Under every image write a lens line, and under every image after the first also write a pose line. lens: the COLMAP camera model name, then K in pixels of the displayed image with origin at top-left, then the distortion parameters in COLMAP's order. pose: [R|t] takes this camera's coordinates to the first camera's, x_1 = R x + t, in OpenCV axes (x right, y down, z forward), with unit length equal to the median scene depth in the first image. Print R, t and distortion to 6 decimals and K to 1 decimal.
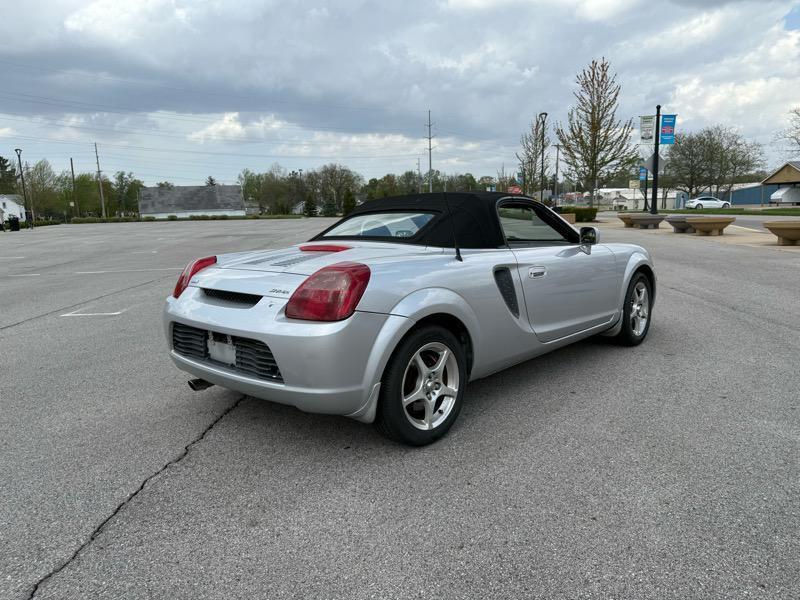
lens RADIAL K [[561.8, 0, 401.5], [0, 561.8, 311.2], [0, 0, 1]] dist [0.028210, -0.041055]
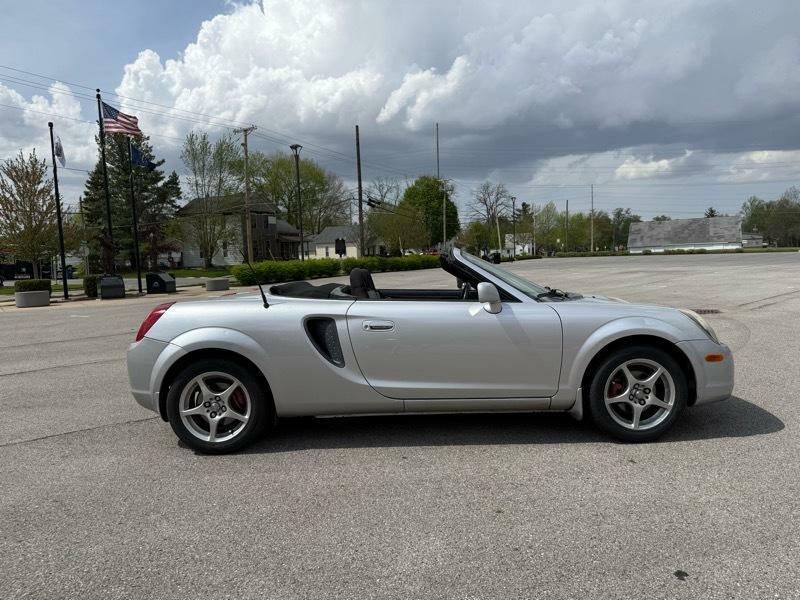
lens RADIAL K [[561.8, 0, 414.5], [0, 561.8, 316.1], [0, 0, 1]] dist [0.028210, -0.041055]
pose [[0.682404, 0.080602, -0.726518, 0.776788], [-0.116148, 0.993231, 0.001096, -0.073459], [0.721689, 0.083635, 0.687146, 0.280870]]
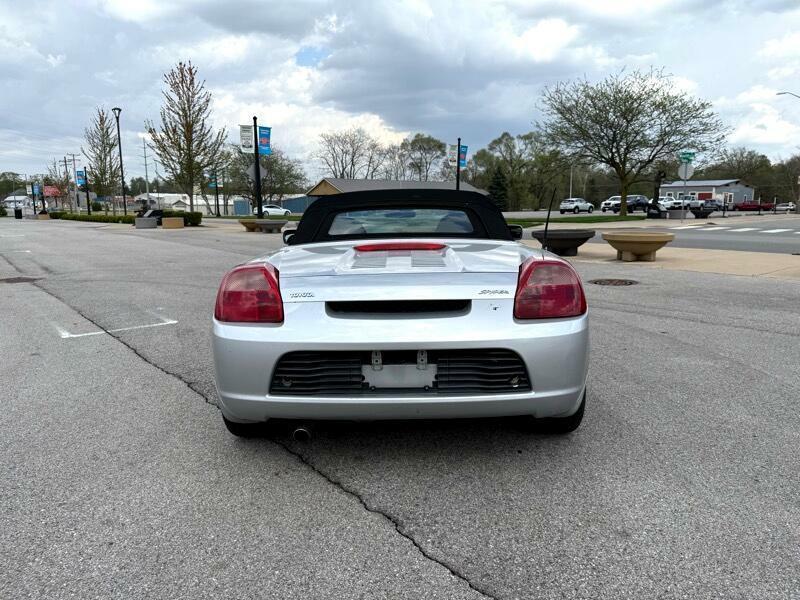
lens RADIAL K [[561.8, 0, 400.9], [0, 561.8, 305.4], [0, 0, 1]] dist [0.028210, -0.041055]
pose [[0.736462, -0.093090, 0.670044, -0.549184], [0.105888, 0.994141, 0.021732, -0.028931], [-0.668140, 0.054945, 0.742004, 0.259963]]
